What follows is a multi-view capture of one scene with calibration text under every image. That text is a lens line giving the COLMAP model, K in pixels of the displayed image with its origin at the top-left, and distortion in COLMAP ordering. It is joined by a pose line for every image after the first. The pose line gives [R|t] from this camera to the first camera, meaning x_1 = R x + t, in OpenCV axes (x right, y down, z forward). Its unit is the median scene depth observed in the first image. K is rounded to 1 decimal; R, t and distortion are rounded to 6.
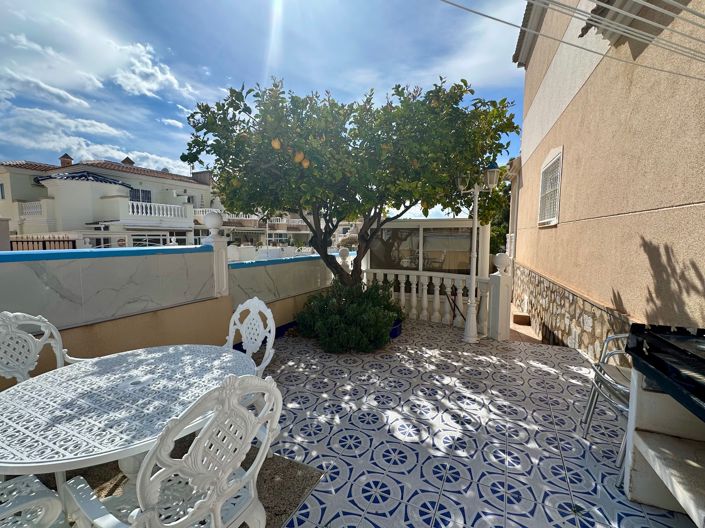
lens RADIAL K [[322.8, 0, 352.5], [0, 322.8, 264.0], [0, 0, 1]] dist [0.001090, -0.000018]
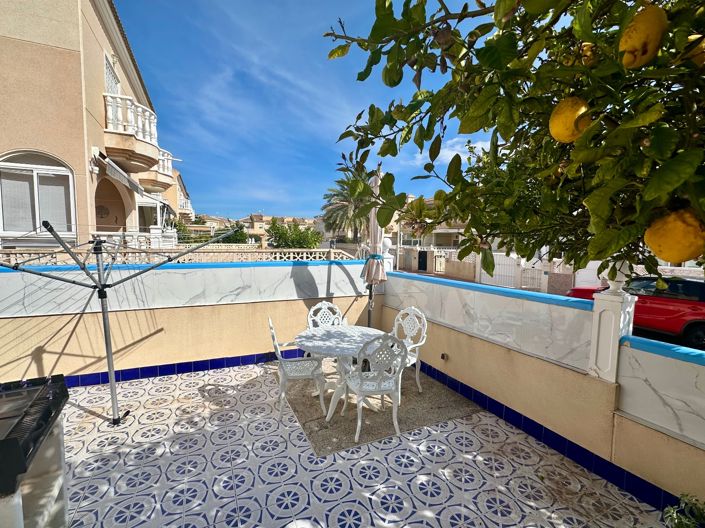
lens RADIAL K [[322.8, 0, 352.5], [0, 322.8, 264.0], [0, 0, 1]] dist [0.001090, -0.000018]
pose [[-0.634866, 0.034784, -0.771839, 0.854708], [-0.073008, 0.991815, 0.104749, -0.330319], [0.769165, 0.122852, -0.627131, 1.874018]]
